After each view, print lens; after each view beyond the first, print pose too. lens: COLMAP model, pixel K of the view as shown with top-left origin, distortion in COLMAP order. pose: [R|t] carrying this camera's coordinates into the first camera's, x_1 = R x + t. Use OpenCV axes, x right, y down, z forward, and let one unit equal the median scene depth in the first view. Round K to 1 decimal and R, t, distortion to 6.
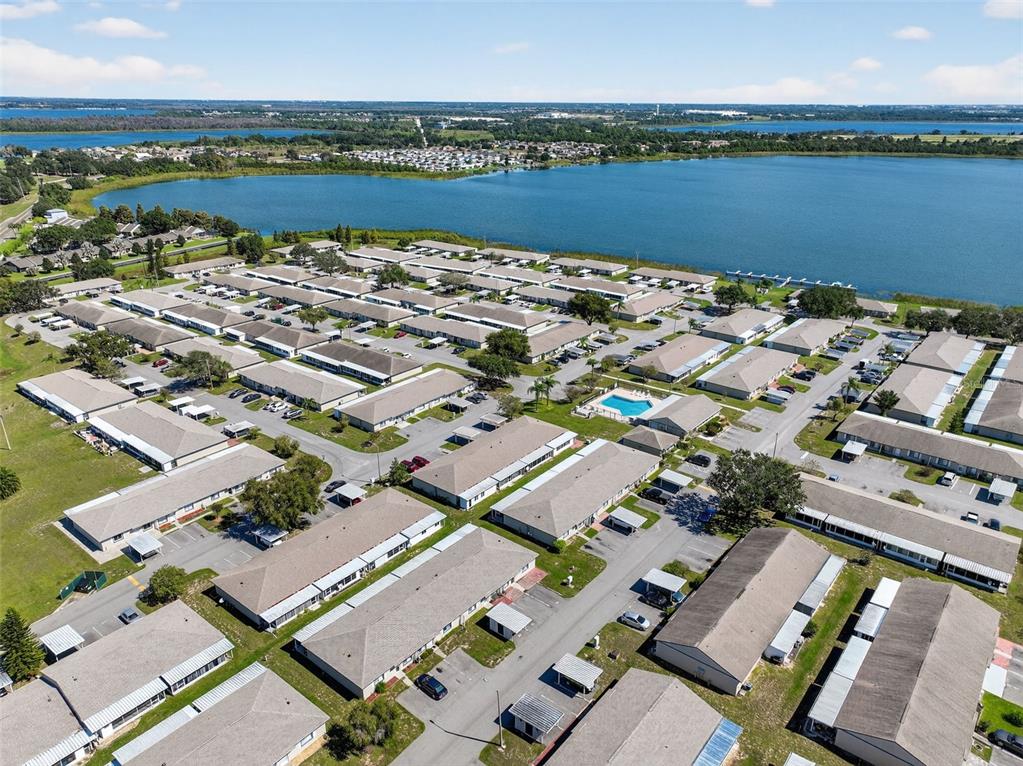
lens RADIAL K [[724.6, 0, 511.9], [0, 724.6, 383.0], [0, 0, 1]] dist [0.004894, -0.000210]
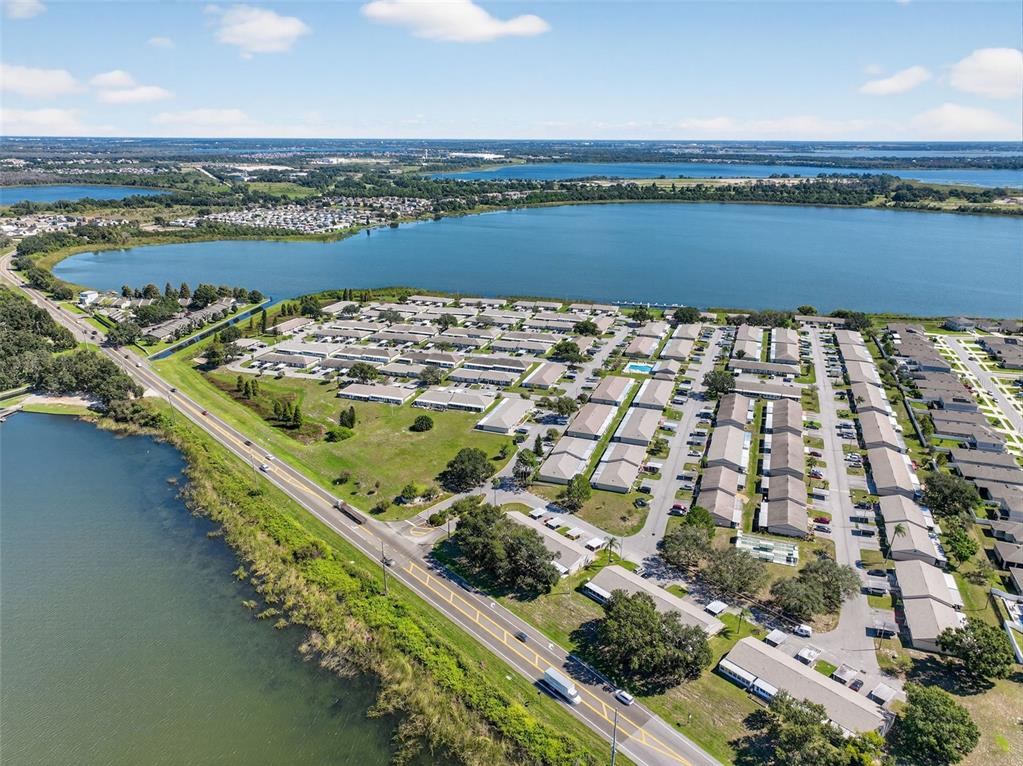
lens RADIAL K [[724.6, 0, 511.9], [0, 724.6, 383.0], [0, 0, 1]] dist [0.004894, -0.000210]
pose [[0.945297, -0.108103, 0.307776, -0.786189], [0.120661, 0.992450, -0.022008, 0.067333], [-0.303074, 0.057941, 0.951204, -0.869029]]
